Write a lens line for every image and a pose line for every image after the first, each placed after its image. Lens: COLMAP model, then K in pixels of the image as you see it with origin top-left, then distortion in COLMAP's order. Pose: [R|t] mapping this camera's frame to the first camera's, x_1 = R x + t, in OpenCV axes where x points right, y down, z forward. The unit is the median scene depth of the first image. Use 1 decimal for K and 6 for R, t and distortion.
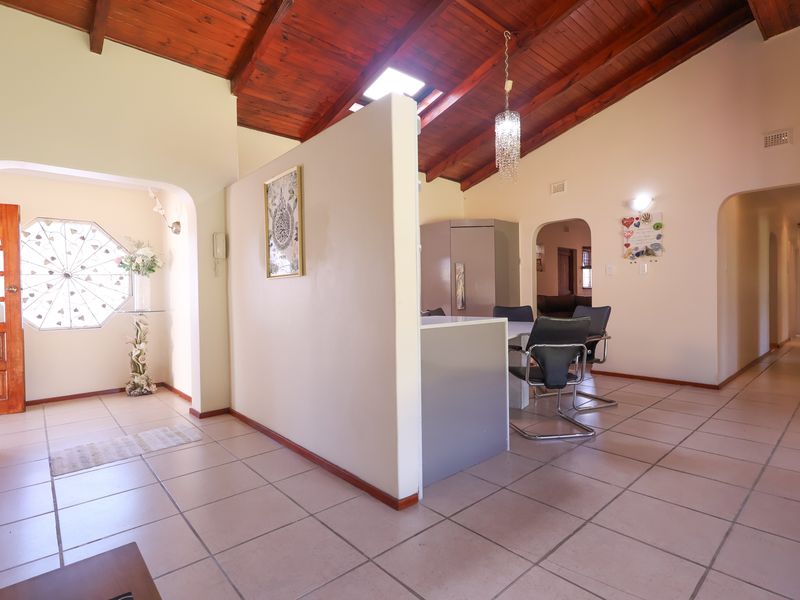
lens RADIAL K [[416.4, 0, 400.5], [0, 416.4, 300.2], [0, 0, 1]] dist [0.000873, 0.000960]
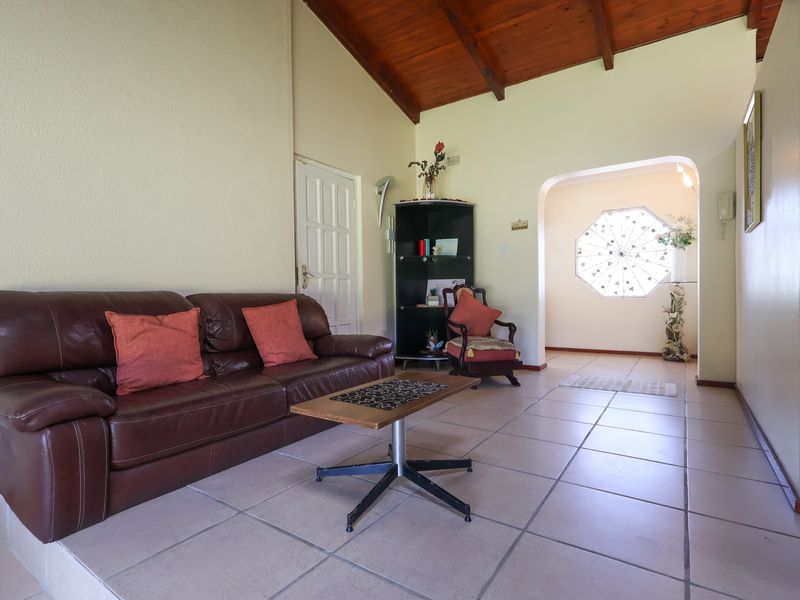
lens RADIAL K [[416.4, 0, 398.2], [0, 416.4, 302.0], [0, 0, 1]] dist [0.000873, 0.000960]
pose [[0.237954, 0.031464, -0.970767, 0.247463], [-0.003242, 0.999495, 0.031600, 0.045740], [0.971271, -0.004372, 0.237936, 0.059364]]
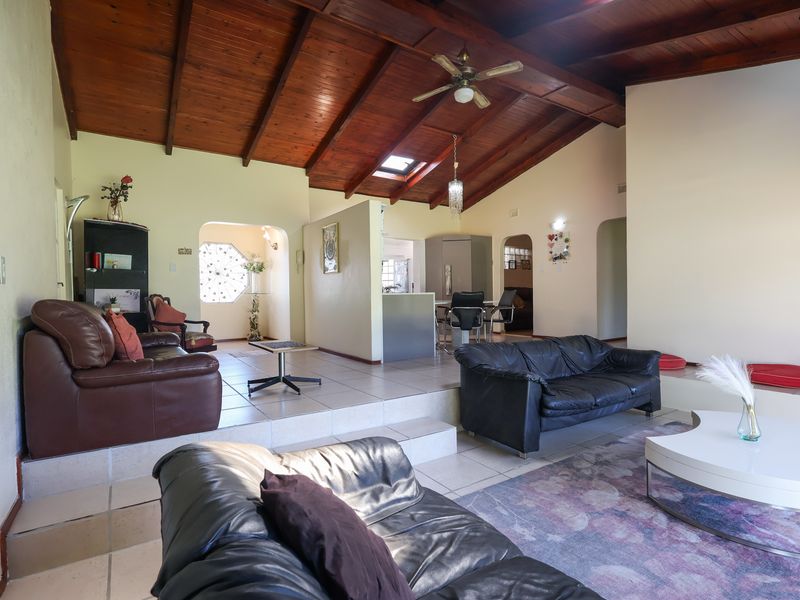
lens RADIAL K [[416.4, 0, 400.4], [0, 416.4, 299.1], [0, 0, 1]] dist [0.000873, 0.000960]
pose [[0.989876, 0.004458, -0.141866, 0.237470], [-0.004345, 0.999990, 0.001102, 0.045529], [0.141869, -0.000474, 0.989885, -0.668595]]
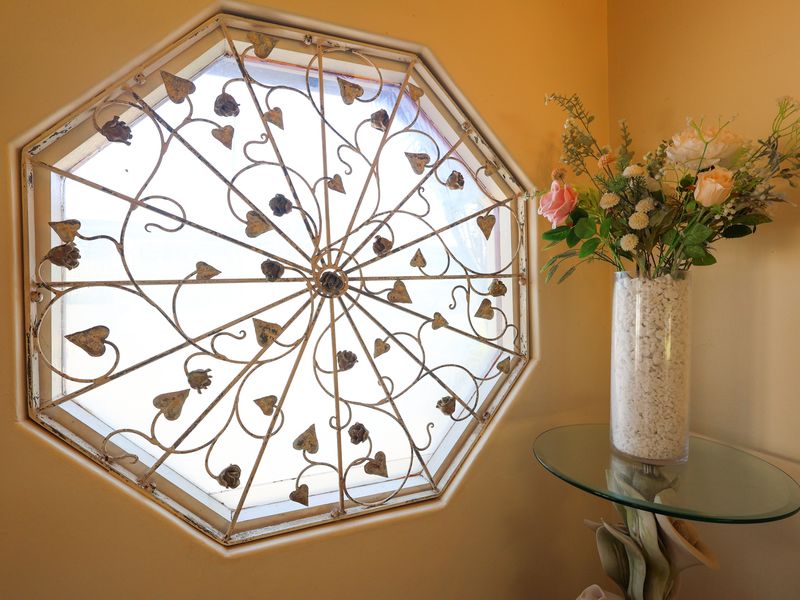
lens RADIAL K [[416.4, 0, 399.6], [0, 416.4, 301.2], [0, 0, 1]] dist [0.000873, 0.000960]
pose [[0.937061, 0.003000, -0.349152, -0.683666], [-0.001770, 0.999991, 0.003843, -0.049929], [0.349161, -0.002983, 0.937058, 0.799990]]
